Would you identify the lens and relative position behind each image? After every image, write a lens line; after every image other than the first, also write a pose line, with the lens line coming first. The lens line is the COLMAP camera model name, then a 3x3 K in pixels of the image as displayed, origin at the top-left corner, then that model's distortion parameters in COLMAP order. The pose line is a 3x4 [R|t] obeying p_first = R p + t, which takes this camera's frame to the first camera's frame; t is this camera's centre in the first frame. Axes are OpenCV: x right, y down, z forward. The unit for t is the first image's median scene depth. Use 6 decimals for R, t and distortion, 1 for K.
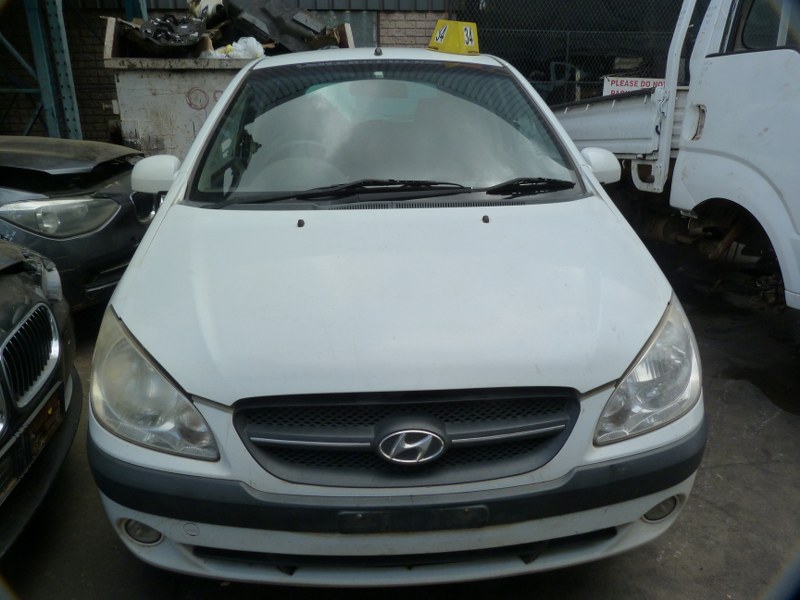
lens RADIAL K [[623.7, 0, 400.0], [0, 623.7, 300.0], [0, 0, 1]] dist [-0.049749, 0.044409]
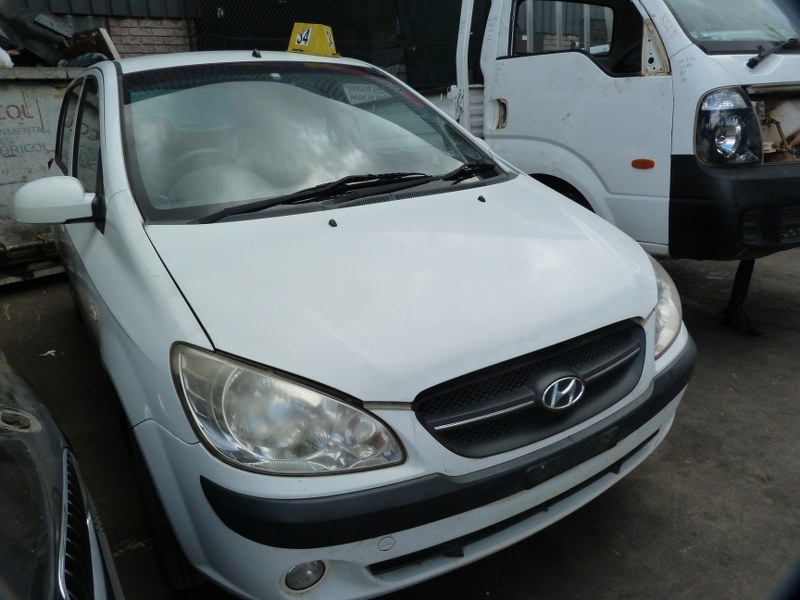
lens RADIAL K [[623.7, 0, 400.0], [0, 623.7, 300.0], [0, 0, 1]] dist [-0.049749, 0.044409]
pose [[0.863209, -0.182547, 0.470688, -0.346904], [0.191234, 0.981092, 0.029787, -0.009086], [-0.467226, 0.064300, 0.881797, 0.064642]]
